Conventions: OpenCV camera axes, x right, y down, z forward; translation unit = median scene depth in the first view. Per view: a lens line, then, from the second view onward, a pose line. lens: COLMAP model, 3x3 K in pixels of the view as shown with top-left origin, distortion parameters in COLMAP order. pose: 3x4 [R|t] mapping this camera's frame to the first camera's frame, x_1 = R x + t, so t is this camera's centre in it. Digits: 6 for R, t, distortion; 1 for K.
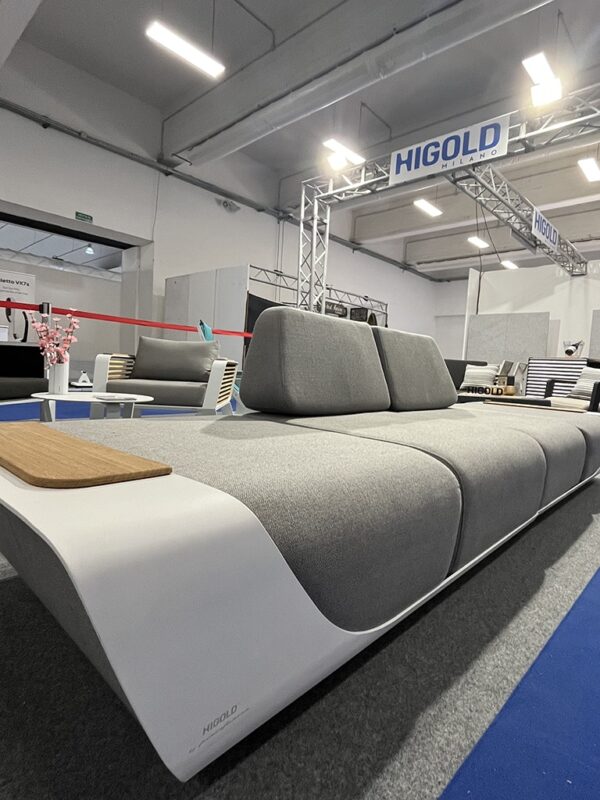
lens RADIAL K [[440.0, 0, 305.3], [0, 440.0, 401.8], [0, 0, 1]] dist [-0.002766, -0.000135]
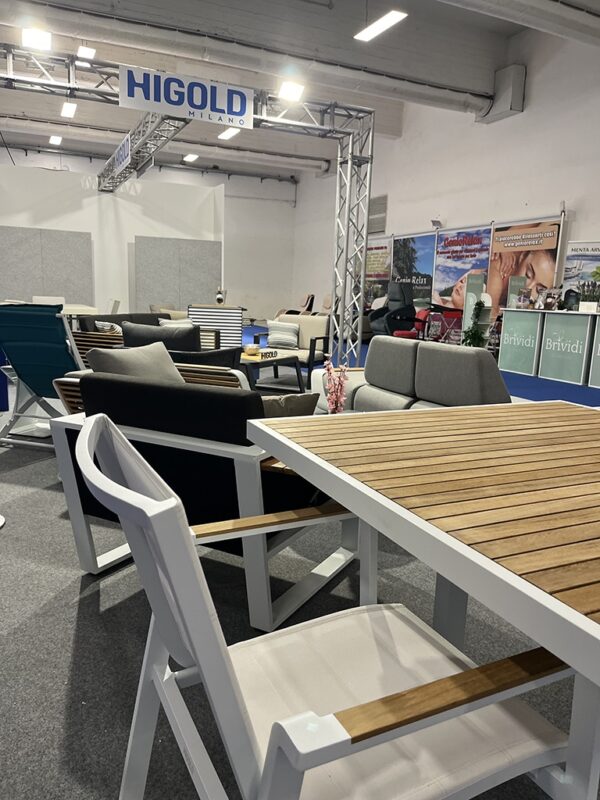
lens RADIAL K [[614.3, 0, 298.7], [0, 614.3, 412.8], [0, 0, 1]] dist [0.007852, 0.001658]
pose [[0.383798, -0.219487, 0.896953, -0.414576], [0.053178, 0.974983, 0.215826, -0.088814], [-0.921885, -0.035136, 0.385868, 0.126478]]
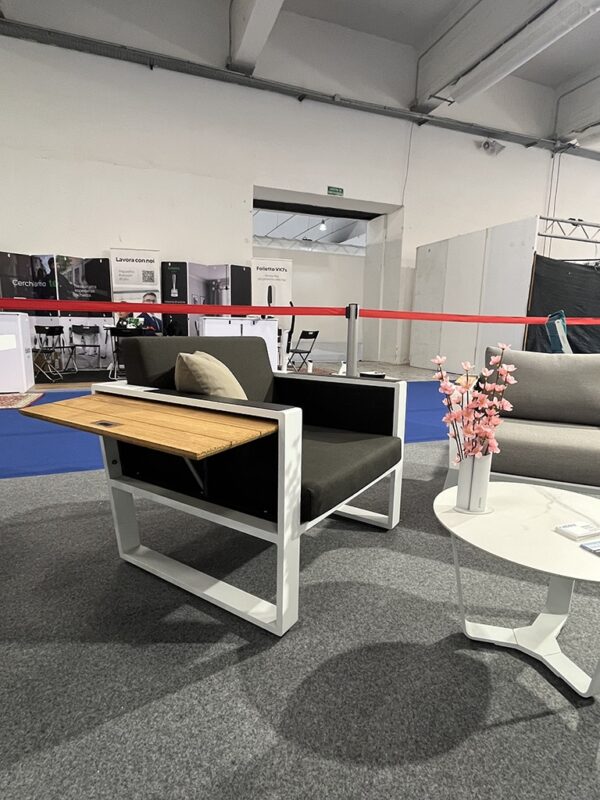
lens RADIAL K [[440.0, 0, 305.3], [0, 440.0, 401.8], [0, 0, 1]] dist [-0.002766, -0.000135]
pose [[0.891213, 0.038180, -0.451974, -0.117414], [-0.003151, 0.996948, 0.078004, -0.043289], [0.453573, -0.068094, 0.888614, 0.103532]]
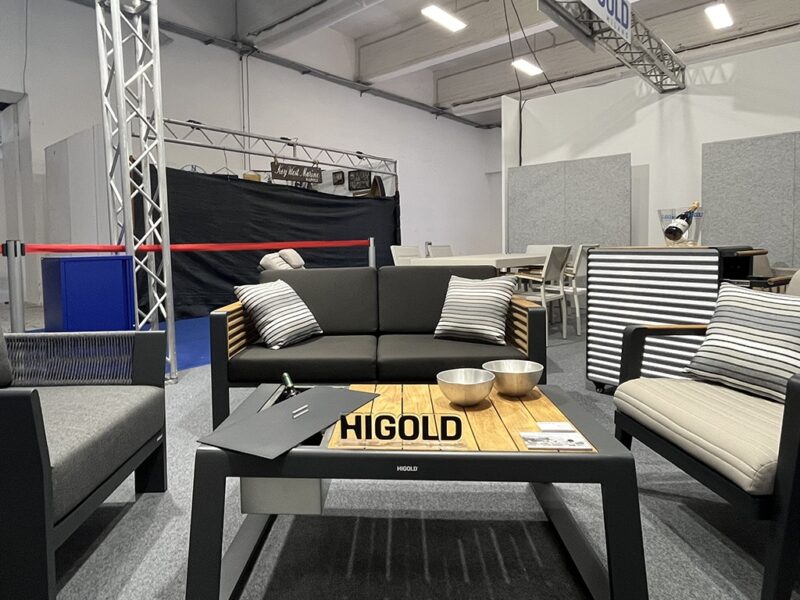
lens RADIAL K [[506.9, 0, 367.9], [0, 506.9, 271.9], [0, 0, 1]] dist [-0.006171, 0.000801]
pose [[0.997073, -0.076374, 0.003403, 0.160333], [0.076427, 0.996870, -0.020235, -0.048648], [-0.001847, 0.020436, 0.999789, 0.273190]]
